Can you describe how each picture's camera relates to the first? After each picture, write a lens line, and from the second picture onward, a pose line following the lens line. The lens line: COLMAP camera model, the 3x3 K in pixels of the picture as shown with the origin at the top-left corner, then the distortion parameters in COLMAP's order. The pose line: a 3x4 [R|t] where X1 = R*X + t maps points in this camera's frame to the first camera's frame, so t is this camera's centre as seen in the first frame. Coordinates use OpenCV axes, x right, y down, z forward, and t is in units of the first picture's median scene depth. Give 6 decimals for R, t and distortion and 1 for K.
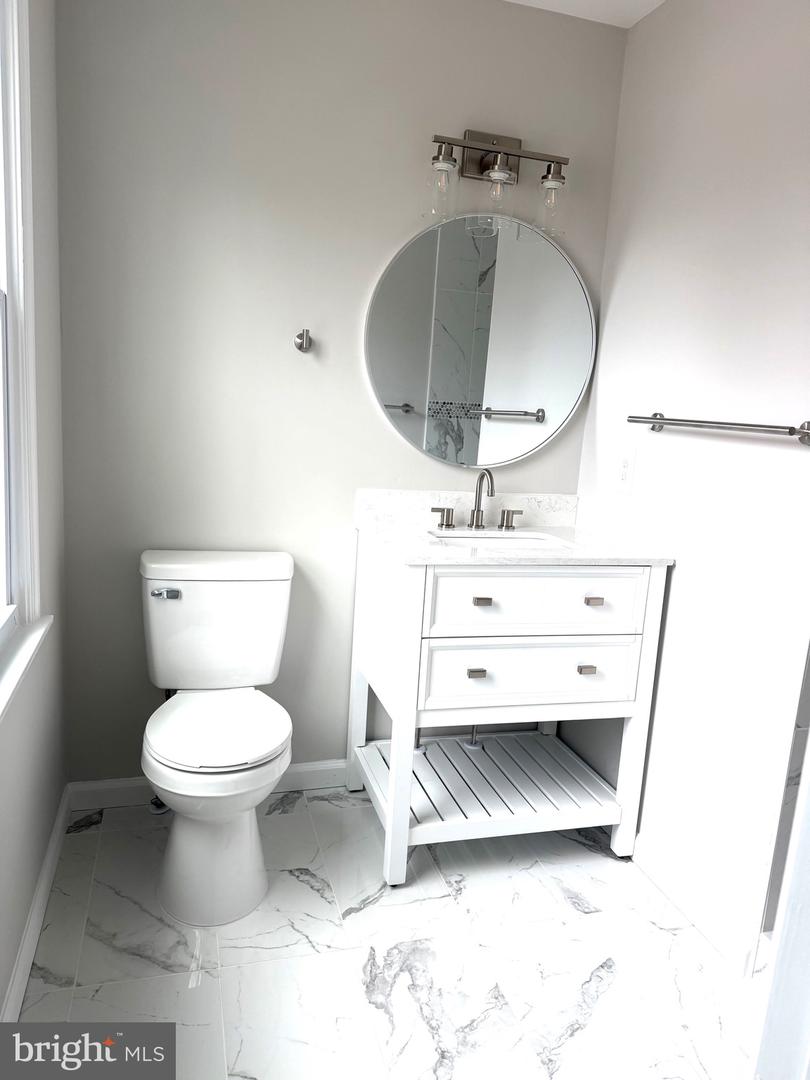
lens RADIAL K [[752.5, 0, 399.8], [0, 752.5, 547.2], [0, 0, 1]] dist [0.091791, -0.125551]
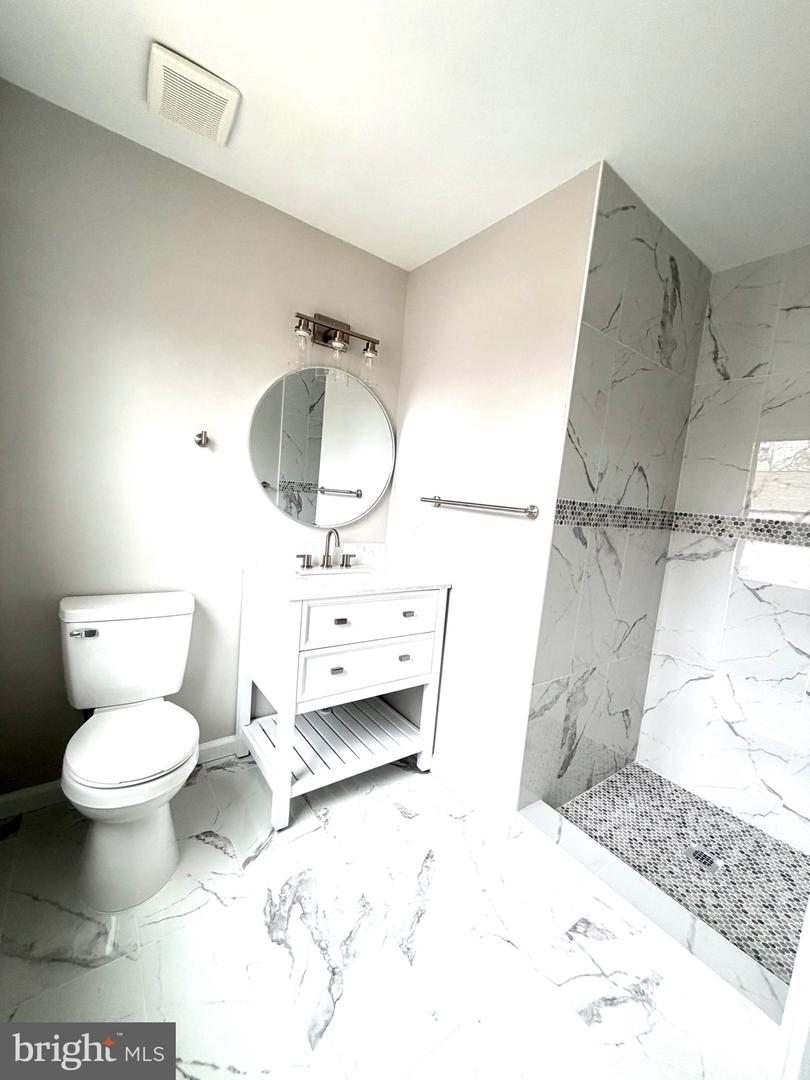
lens RADIAL K [[429.7, 0, 403.8], [0, 429.7, 538.2], [0, 0, 1]] dist [-0.000957, 0.000185]
pose [[0.938648, -0.014213, 0.344582, -0.055404], [0.033311, 0.998215, -0.049567, -0.039909], [-0.343263, 0.058004, 0.937447, 0.148851]]
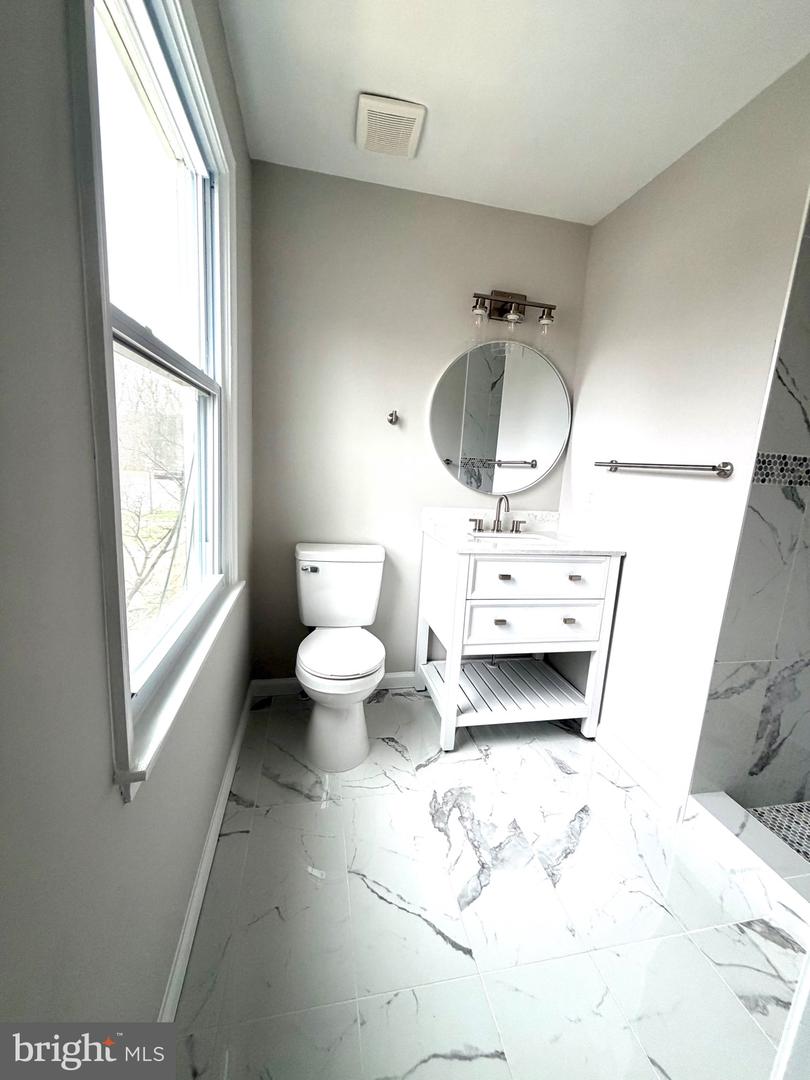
lens RADIAL K [[429.7, 0, 403.8], [0, 429.7, 538.2], [0, 0, 1]] dist [-0.000957, 0.000185]
pose [[0.997264, 0.008271, -0.073464, -0.033304], [-0.009449, 0.999832, -0.015699, 0.005947], [0.073322, 0.016350, 0.997174, 0.072173]]
